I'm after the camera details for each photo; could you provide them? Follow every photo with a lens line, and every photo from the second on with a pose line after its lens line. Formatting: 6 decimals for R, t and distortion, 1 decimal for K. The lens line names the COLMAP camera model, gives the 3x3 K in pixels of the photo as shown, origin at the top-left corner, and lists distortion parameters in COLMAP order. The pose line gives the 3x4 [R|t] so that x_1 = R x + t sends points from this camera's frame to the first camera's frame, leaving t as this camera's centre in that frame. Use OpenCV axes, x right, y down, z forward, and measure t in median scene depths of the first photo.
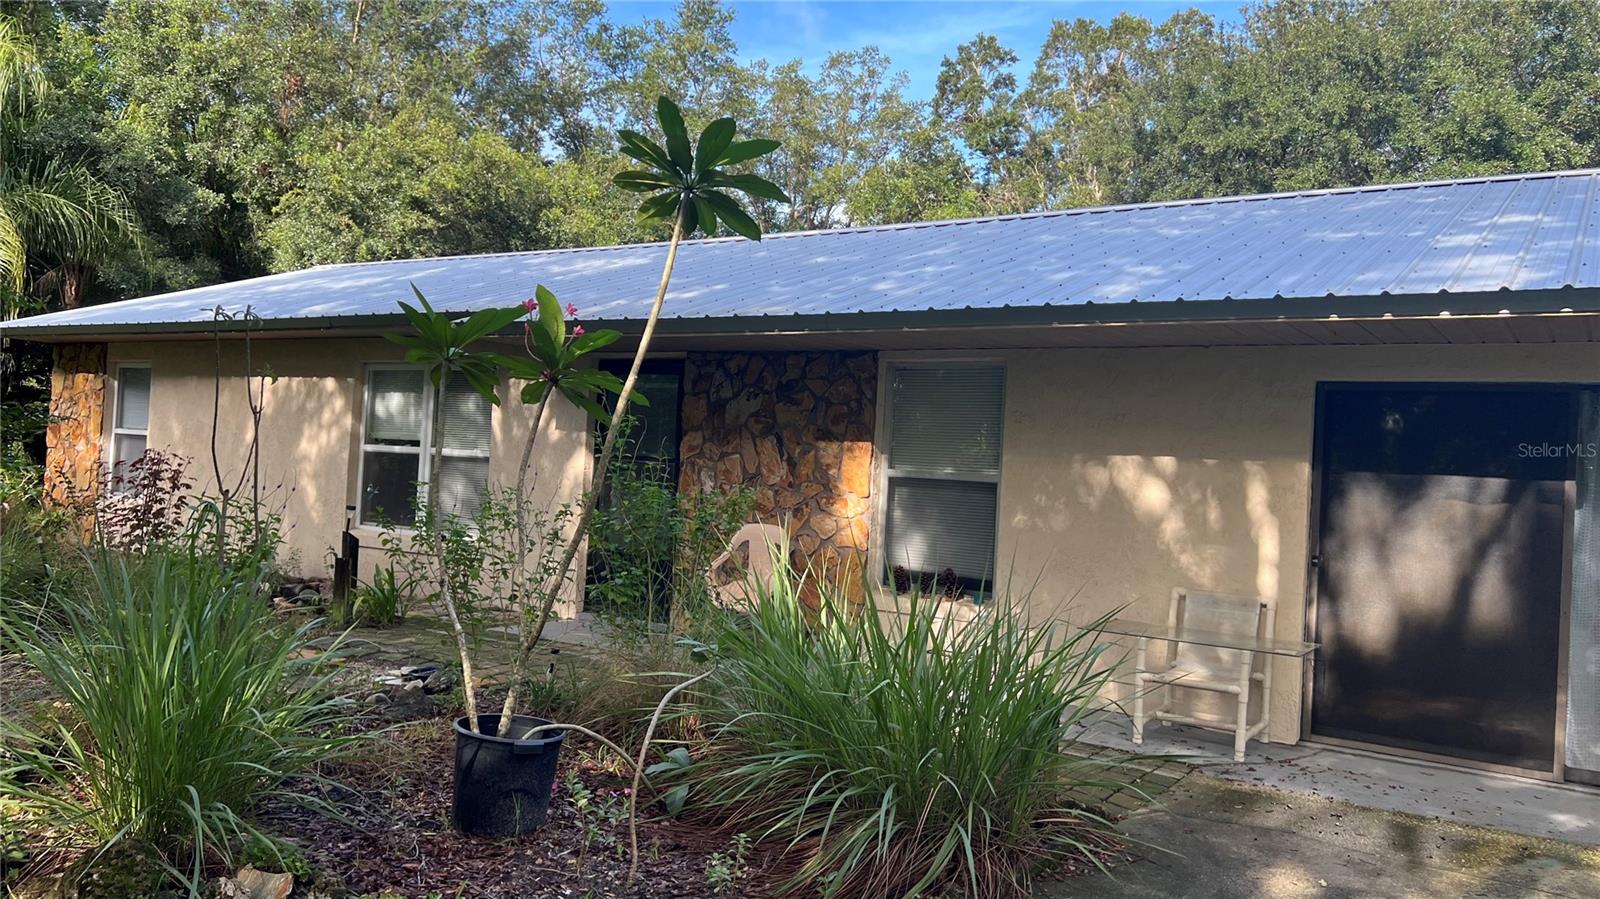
lens RADIAL K [[1205.4, 0, 800.0], [0, 1205.4, 449.5], [0, 0, 1]] dist [0.082888, -0.092469]
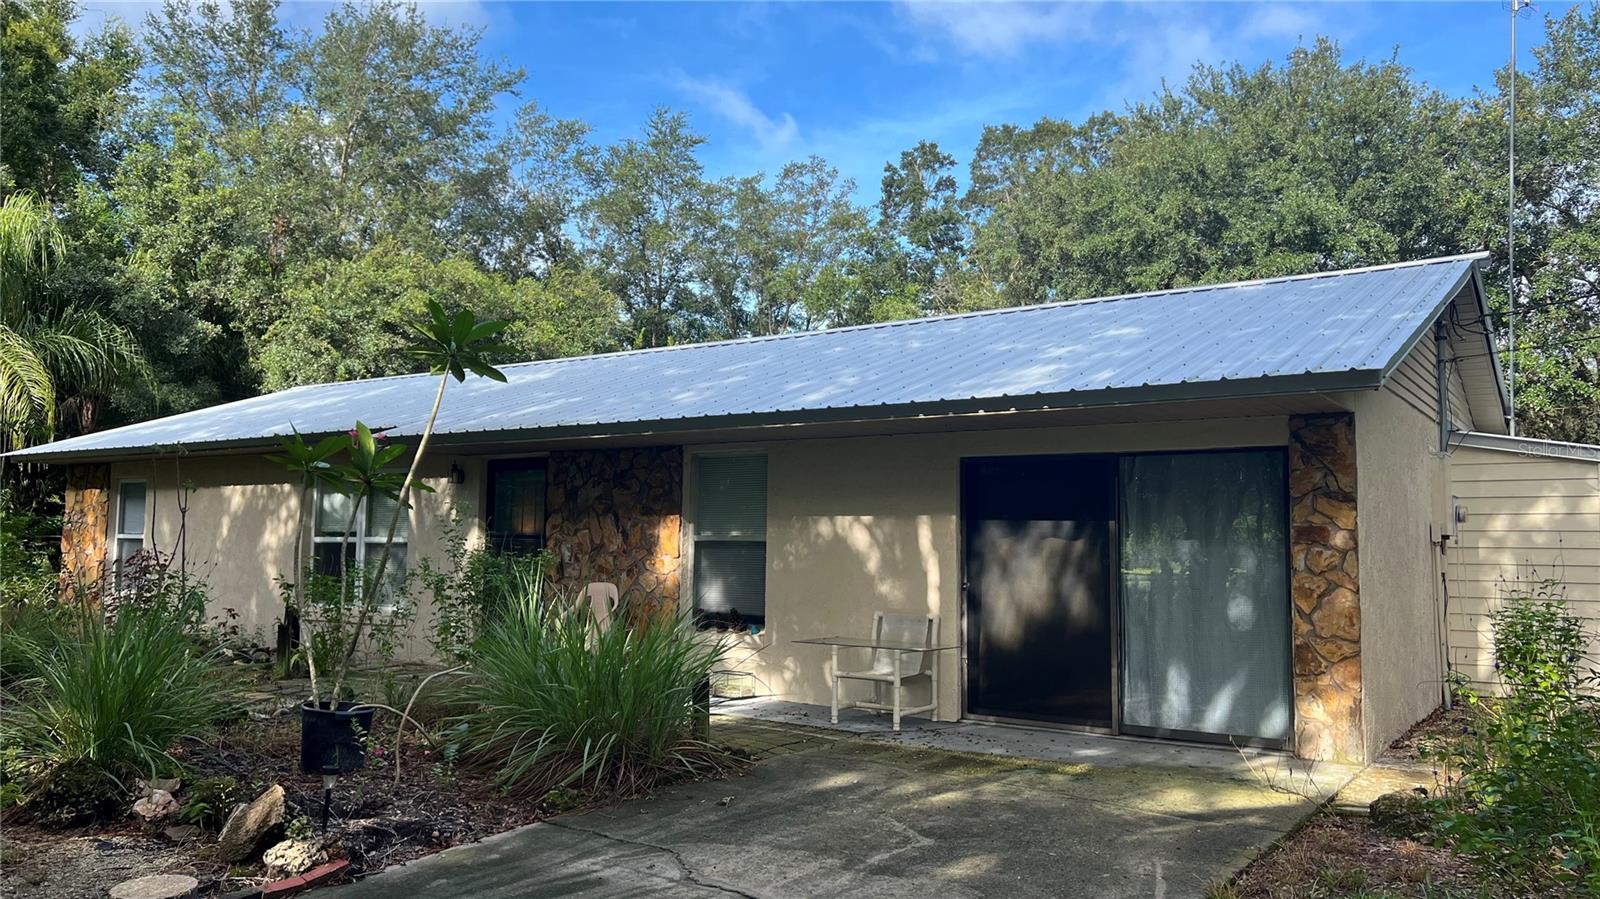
lens RADIAL K [[1198.7, 0, 795.4], [0, 1198.7, 458.0], [0, 0, 1]] dist [0.086308, -0.100709]
pose [[0.998965, -0.042785, -0.015413, 0.079985], [0.041730, 0.997125, -0.063254, 0.007580], [0.018075, 0.062545, 0.997878, -0.116122]]
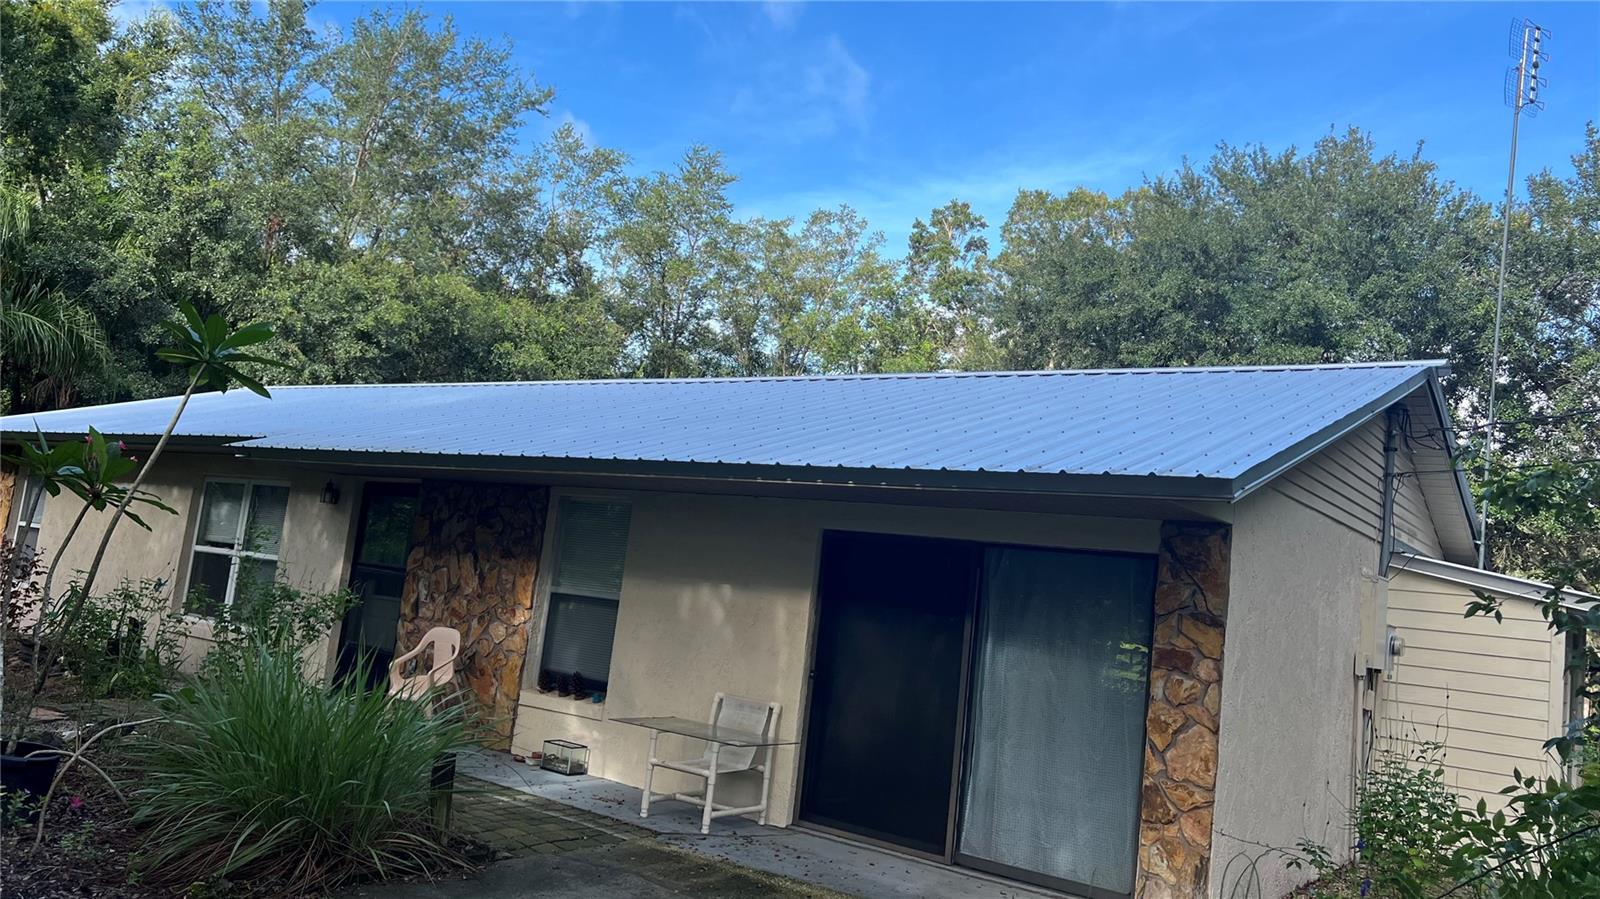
lens RADIAL K [[1205.4, 0, 800.0], [0, 1205.4, 449.5], [0, 0, 1]] dist [0.082888, -0.092469]
pose [[0.997723, 0.051622, -0.043402, 0.140590], [-0.056094, 0.992448, -0.109091, -0.000236], [0.037442, 0.111277, 0.993084, -0.074736]]
